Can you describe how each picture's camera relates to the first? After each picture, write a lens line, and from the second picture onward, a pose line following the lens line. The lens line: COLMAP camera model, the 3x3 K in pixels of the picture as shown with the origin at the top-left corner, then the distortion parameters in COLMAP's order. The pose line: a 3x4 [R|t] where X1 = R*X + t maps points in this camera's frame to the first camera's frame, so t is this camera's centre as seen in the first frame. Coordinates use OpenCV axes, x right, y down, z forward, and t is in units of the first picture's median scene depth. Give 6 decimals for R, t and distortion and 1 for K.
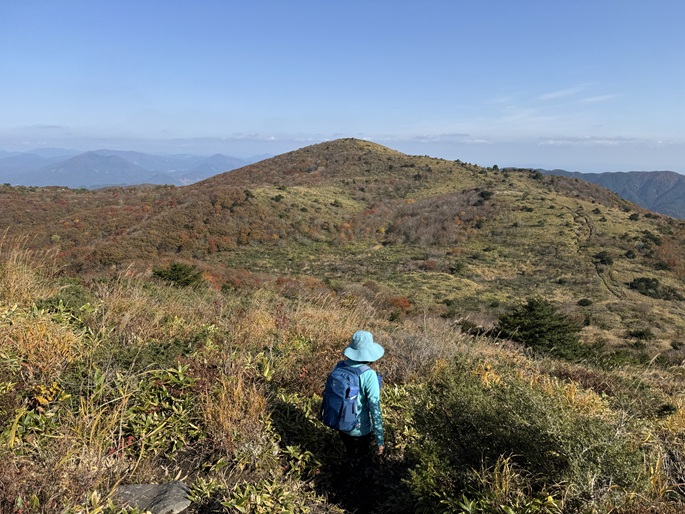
lens RADIAL K [[489.6, 0, 342.5], [0, 489.6, 257.0], [0, 0, 1]] dist [0.085641, -0.086093]
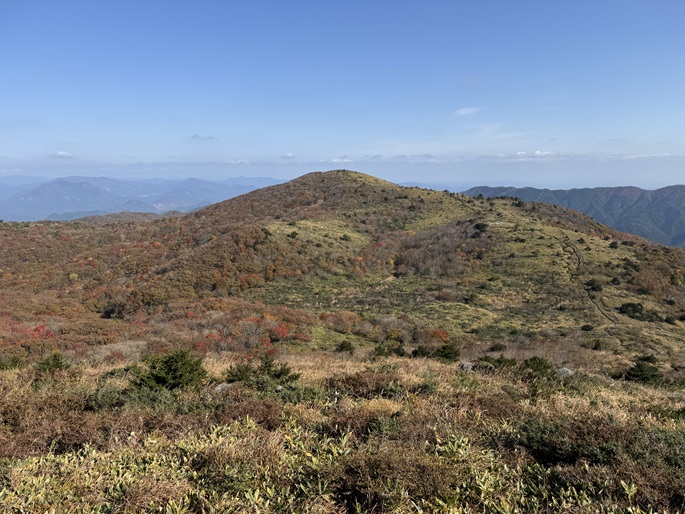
lens RADIAL K [[489.6, 0, 342.5], [0, 489.6, 257.0], [0, 0, 1]] dist [0.085641, -0.086093]
pose [[0.998355, -0.030548, 0.048517, -0.087780], [0.032455, 0.998711, -0.039020, -0.028628], [-0.047263, 0.040530, 0.998060, -0.102236]]
